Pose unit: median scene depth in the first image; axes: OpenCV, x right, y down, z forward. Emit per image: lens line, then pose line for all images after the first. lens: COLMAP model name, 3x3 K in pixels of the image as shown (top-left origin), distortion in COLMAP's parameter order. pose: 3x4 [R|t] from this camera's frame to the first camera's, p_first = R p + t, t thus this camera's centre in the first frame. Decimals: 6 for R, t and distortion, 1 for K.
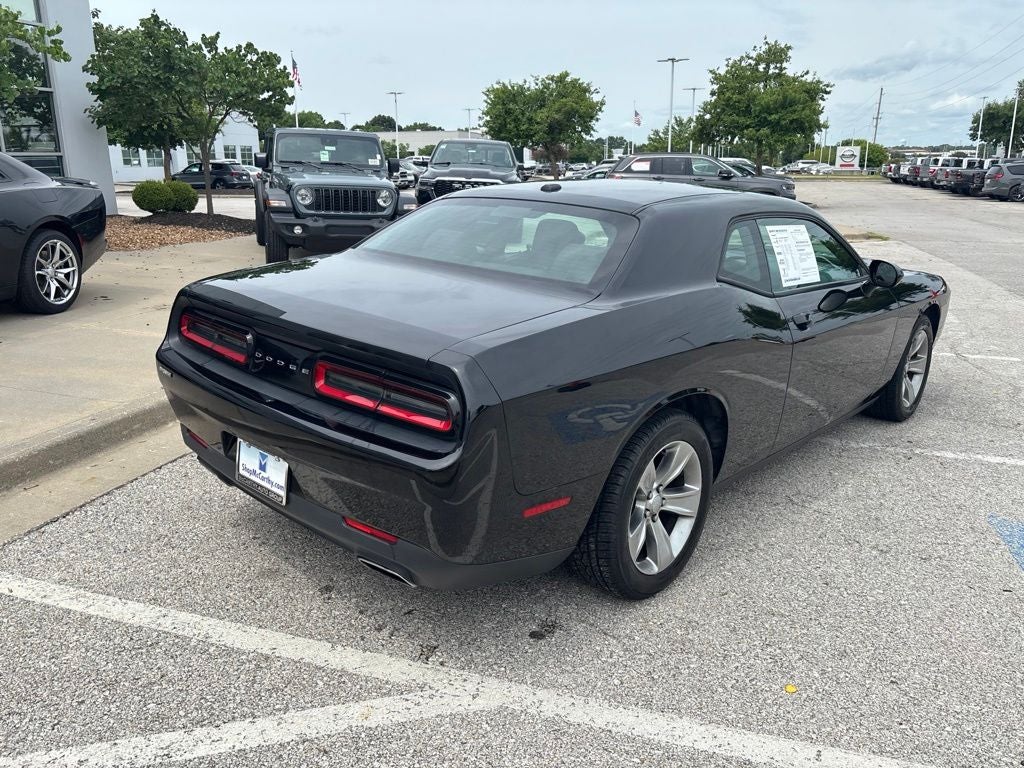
lens RADIAL K [[775.9, 0, 511.0], [0, 775.9, 378.5], [0, 0, 1]] dist [0.041482, -0.048353]
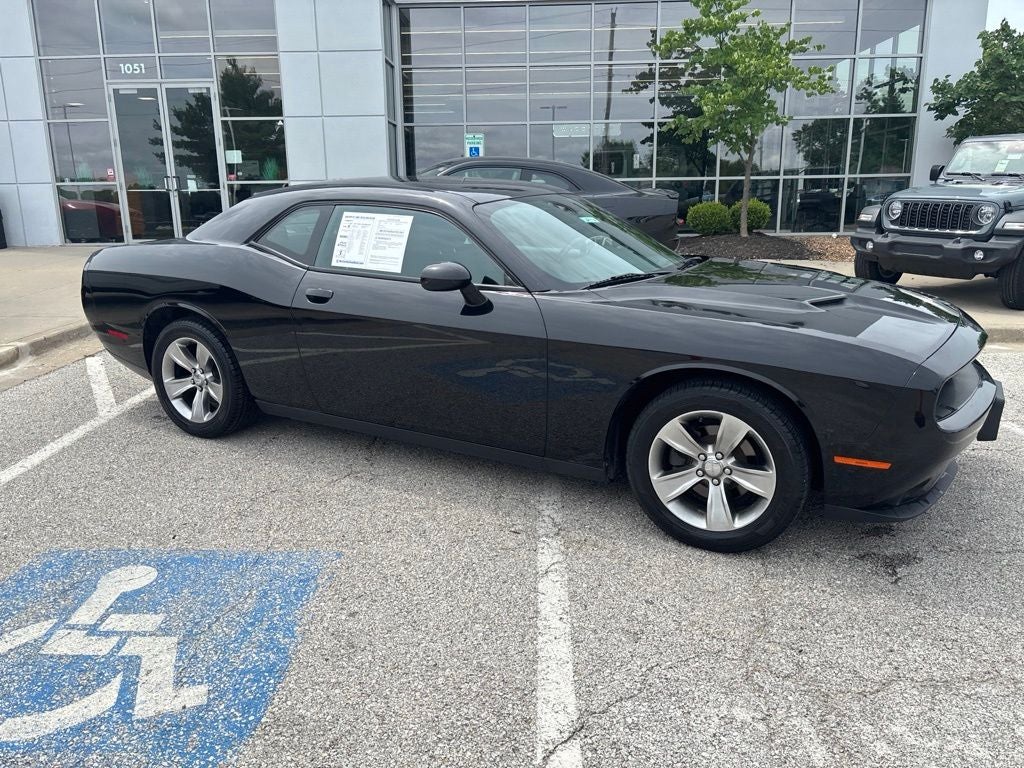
lens RADIAL K [[775.9, 0, 505.7], [0, 775.9, 381.8], [0, 0, 1]] dist [0.041482, -0.048353]
pose [[0.232392, 0.221628, -0.947035, 1.381422], [-0.250437, 0.954496, 0.161920, -0.184221], [0.939827, 0.199543, 0.277322, 0.870866]]
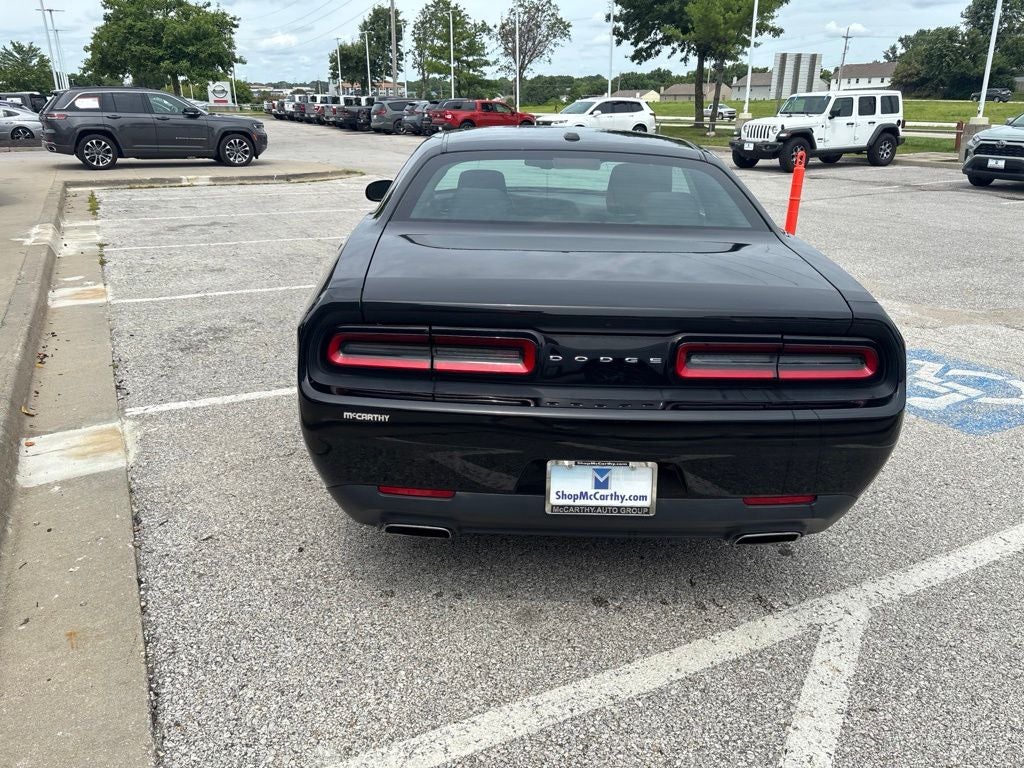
lens RADIAL K [[775.9, 0, 507.8], [0, 775.9, 380.3], [0, 0, 1]] dist [0.041482, -0.048353]
pose [[0.727434, -0.231176, 0.646064, -0.629599], [0.180747, 0.972843, 0.144593, -0.094741], [-0.661945, 0.011592, 0.749463, 0.301005]]
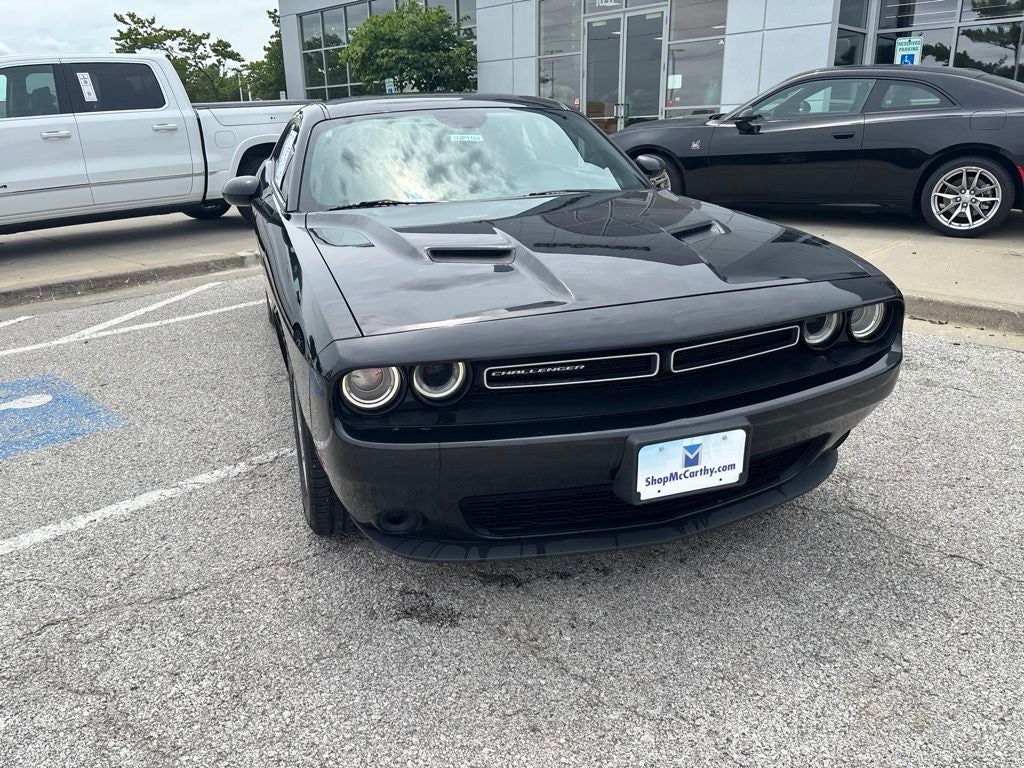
lens RADIAL K [[775.9, 0, 507.9], [0, 775.9, 382.2], [0, 0, 1]] dist [0.041482, -0.048353]
pose [[-0.486966, 0.270423, -0.830503, 1.161850], [-0.220029, 0.882215, 0.416275, -0.389997], [0.845253, 0.385446, -0.370108, 1.715496]]
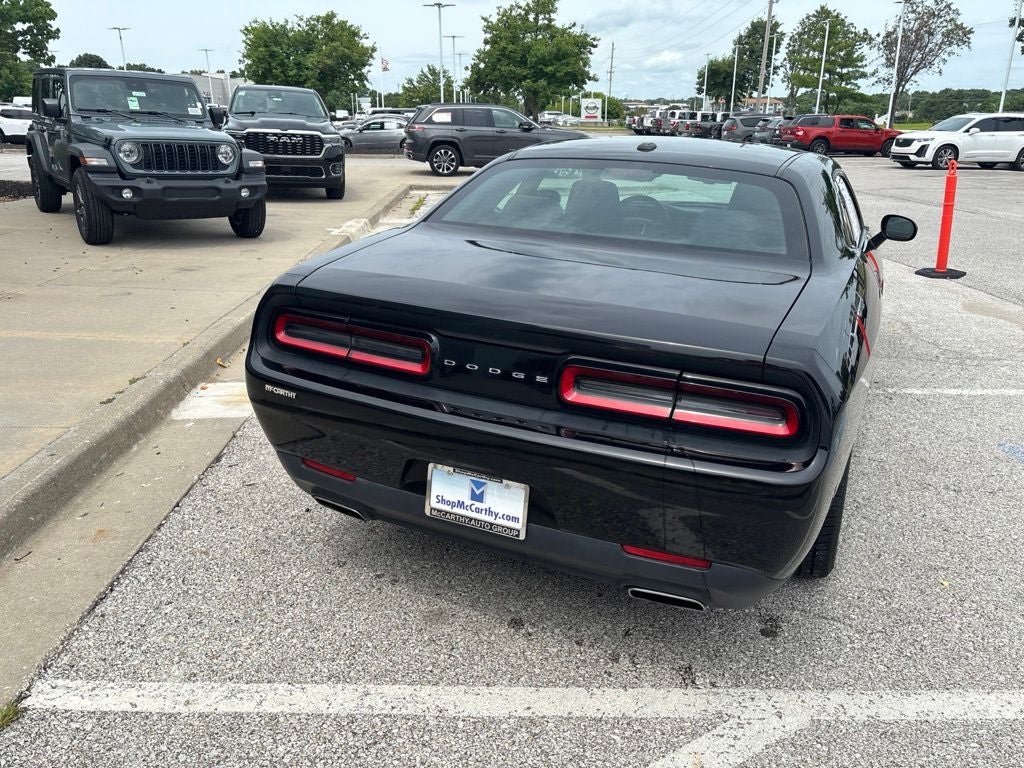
lens RADIAL K [[775.9, 0, 510.1], [0, 775.9, 389.4], [0, 0, 1]] dist [0.041482, -0.048353]
pose [[0.951752, -0.096546, 0.291284, -0.355930], [0.075544, 0.993721, 0.082533, -0.045758], [-0.297423, -0.056547, 0.953070, 0.144892]]
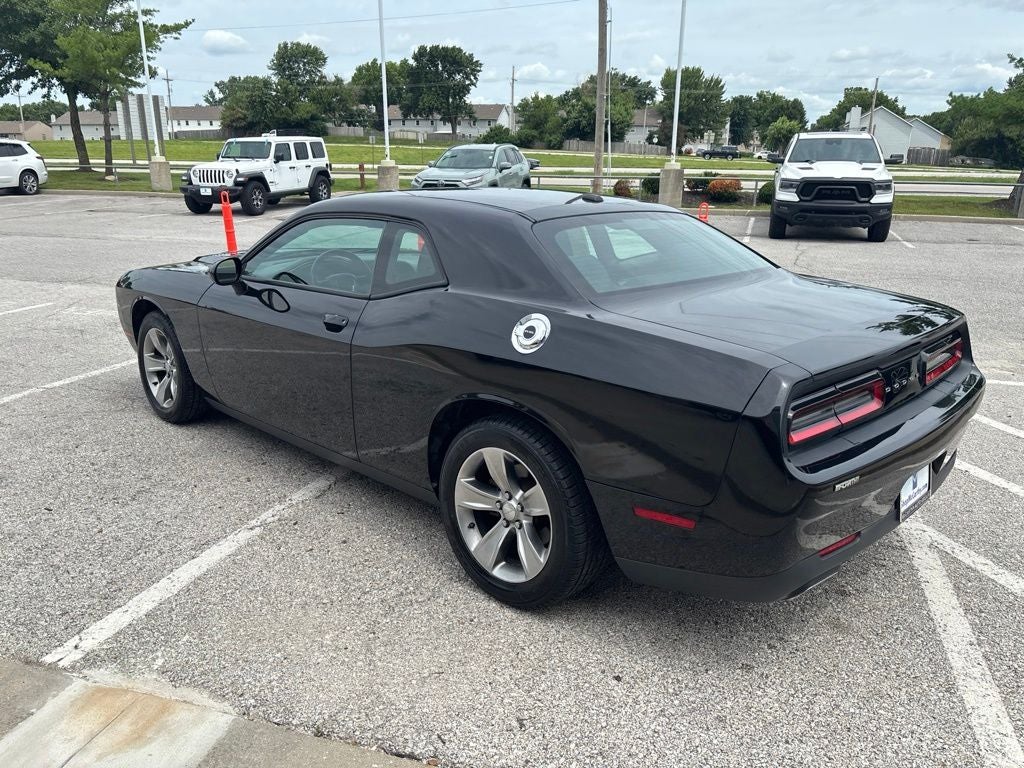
lens RADIAL K [[775.9, 0, 509.1], [0, 775.9, 390.4], [0, 0, 1]] dist [0.041482, -0.048353]
pose [[0.033480, -0.301559, 0.952860, -0.880331], [0.258468, 0.923573, 0.283209, -0.295162], [-0.965440, 0.236802, 0.108864, 0.948655]]
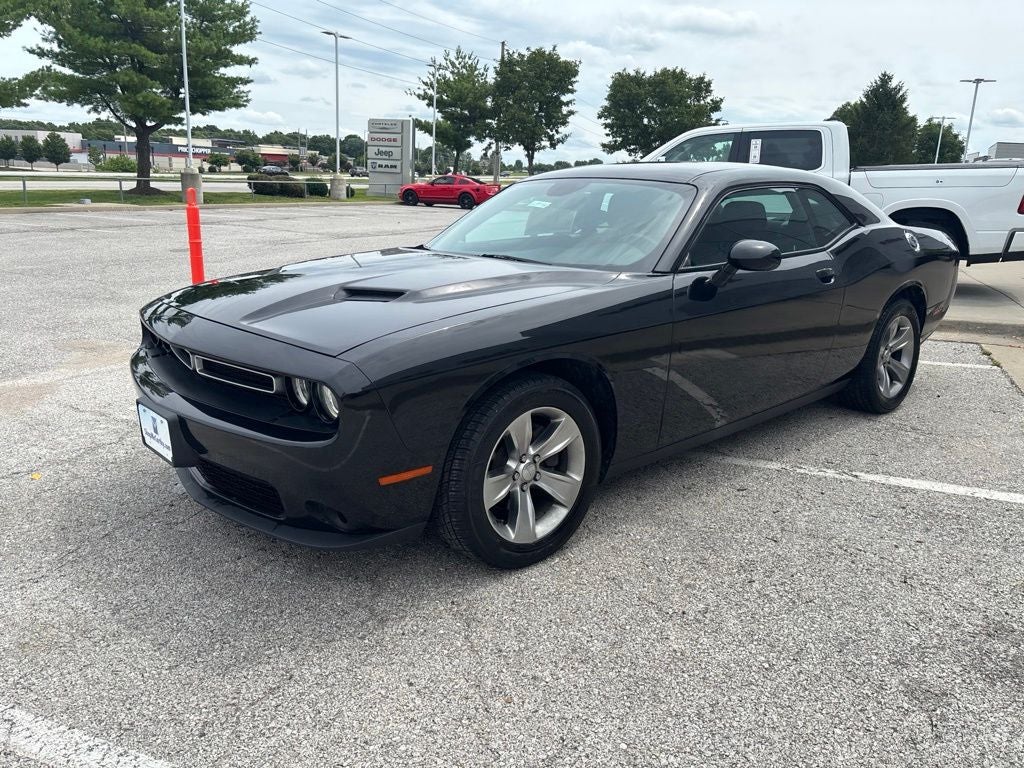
lens RADIAL K [[775.9, 0, 507.1], [0, 775.9, 376.7], [0, 0, 1]] dist [0.041482, -0.048353]
pose [[-0.994165, -0.063059, 0.087517, 0.293536], [-0.011003, 0.866379, 0.499266, -0.560848], [-0.107306, 0.495389, -0.862018, 2.213459]]
